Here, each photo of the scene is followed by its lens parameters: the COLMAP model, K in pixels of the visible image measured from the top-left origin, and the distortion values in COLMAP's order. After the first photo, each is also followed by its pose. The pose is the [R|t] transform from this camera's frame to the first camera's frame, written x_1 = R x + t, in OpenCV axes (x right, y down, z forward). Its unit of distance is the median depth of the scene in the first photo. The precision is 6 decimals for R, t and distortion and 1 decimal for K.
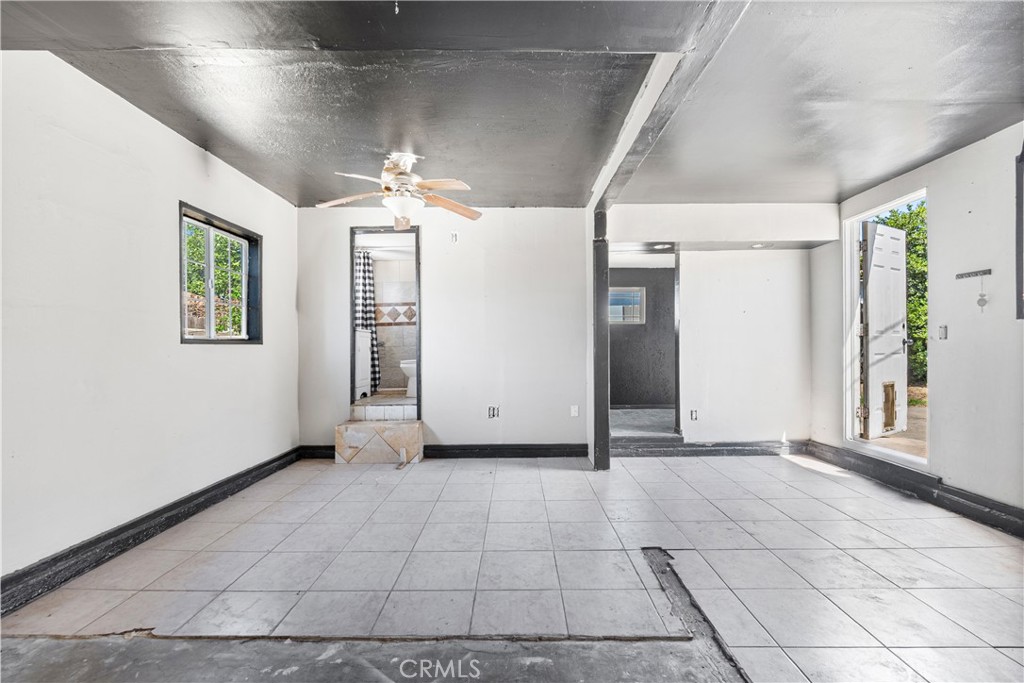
lens RADIAL K [[445.6, 0, 513.1], [0, 445.6, 345.8], [0, 0, 1]] dist [-0.004487, 0.000413]
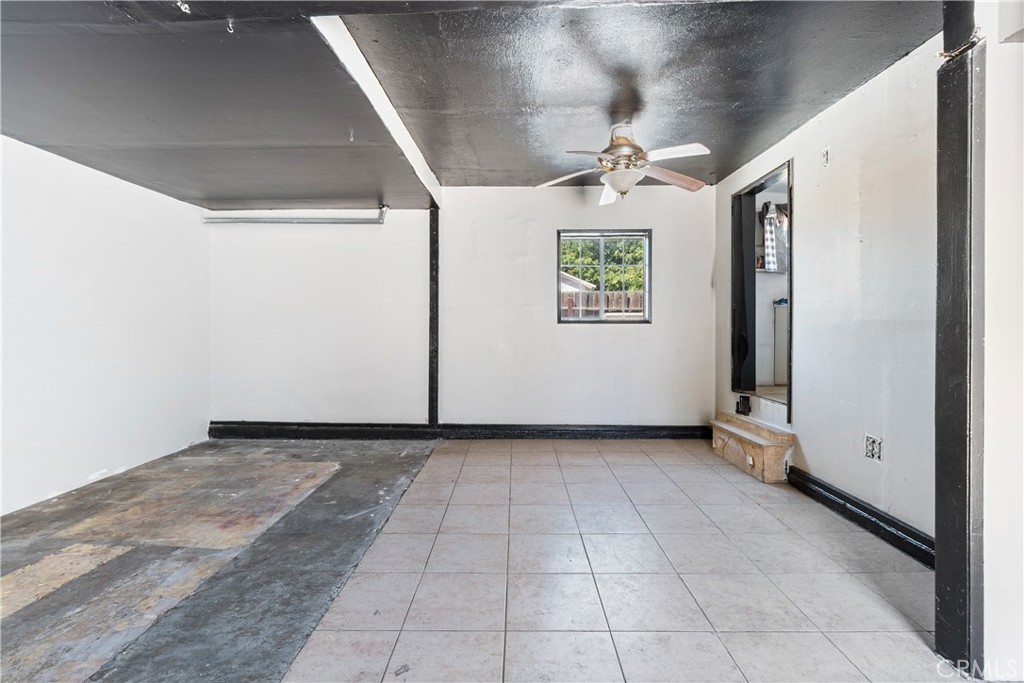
lens RADIAL K [[445.6, 0, 513.0], [0, 445.6, 316.8], [0, 0, 1]] dist [-0.004487, 0.000413]
pose [[0.009249, -0.000633, -0.999957, 0.727999], [0.002181, 0.999997, -0.000613, -0.025272], [0.999955, -0.002175, 0.009251, 0.769736]]
